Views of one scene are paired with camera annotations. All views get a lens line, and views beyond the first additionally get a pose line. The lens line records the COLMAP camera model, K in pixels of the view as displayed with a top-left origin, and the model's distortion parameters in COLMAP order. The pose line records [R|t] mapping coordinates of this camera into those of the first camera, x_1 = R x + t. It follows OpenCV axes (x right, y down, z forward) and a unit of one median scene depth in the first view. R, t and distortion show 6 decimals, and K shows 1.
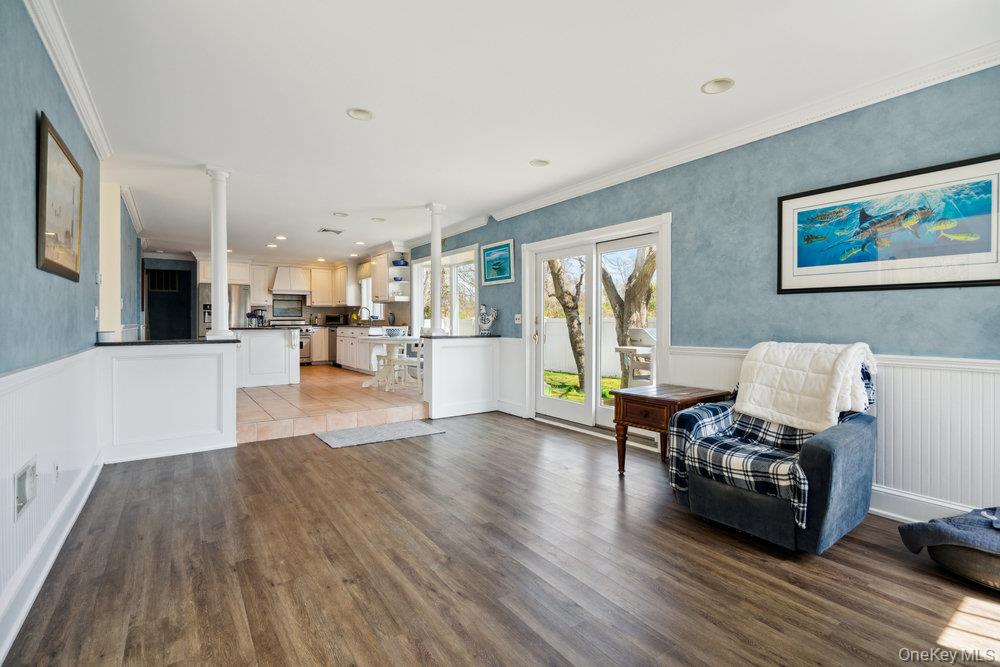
lens RADIAL K [[470.6, 0, 498.3], [0, 470.6, 319.2], [0, 0, 1]] dist [-0.001378, -0.000183]
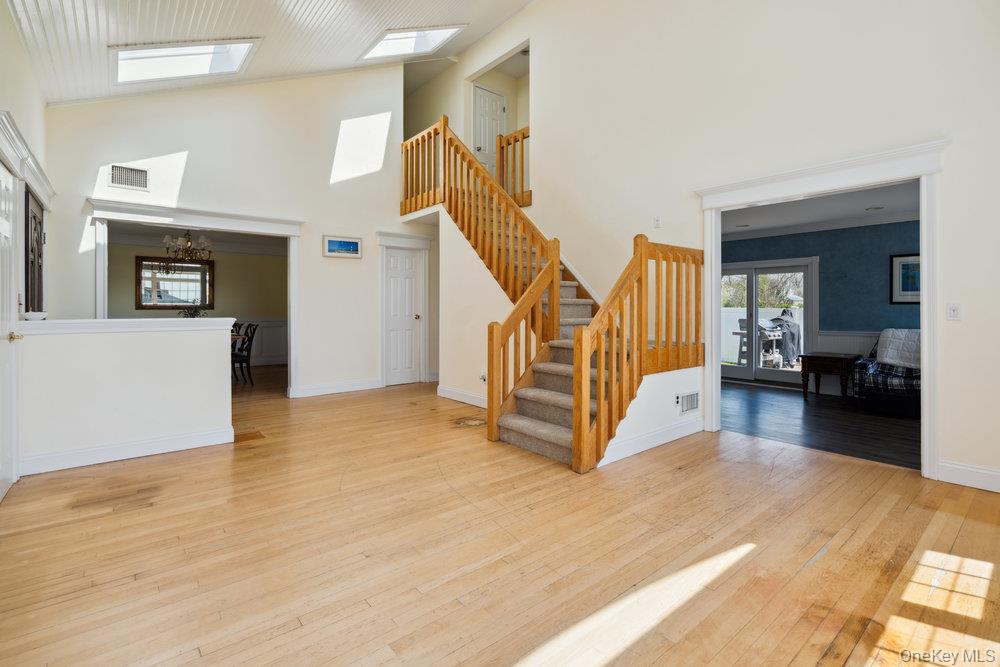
lens RADIAL K [[479.0, 0, 500.8], [0, 479.0, 303.4], [0, 0, 1]] dist [0.002207, 0.000256]
pose [[0.997460, -0.002011, 0.071198, -1.257698], [0.002096, 0.999997, -0.001123, -0.061878], [-0.071195, 0.001270, 0.997462, -0.951142]]
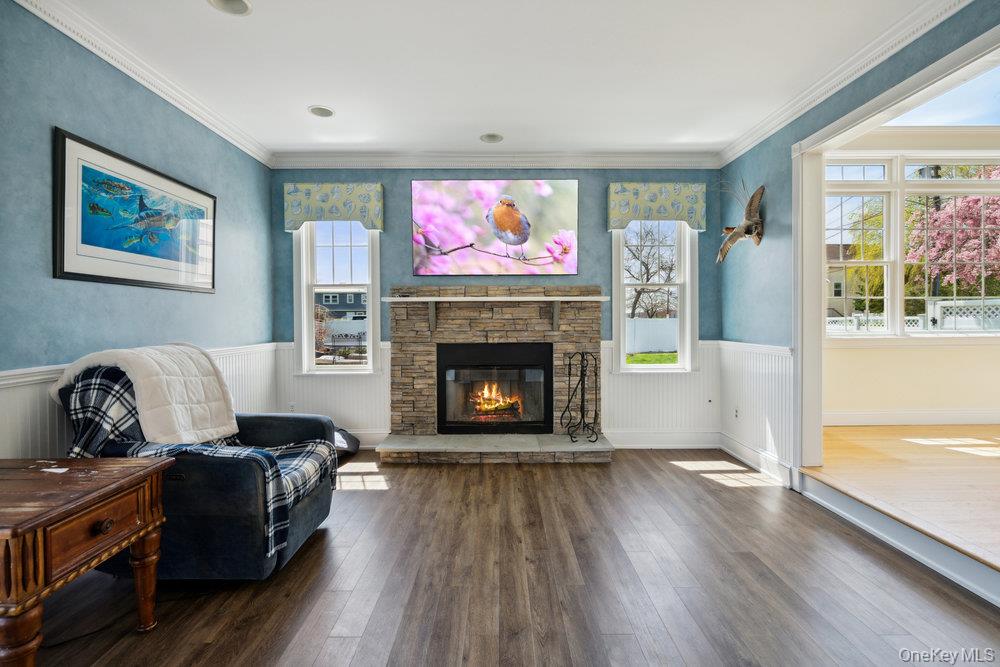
lens RADIAL K [[470.6, 0, 498.3], [0, 470.6, 319.2], [0, 0, 1]] dist [-0.001378, -0.000183]
pose [[-0.822658, 0.001713, 0.568534, -0.279150], [0.002223, 0.999998, 0.000202, 0.003488], [-0.568532, 0.001430, -0.822660, 1.265333]]
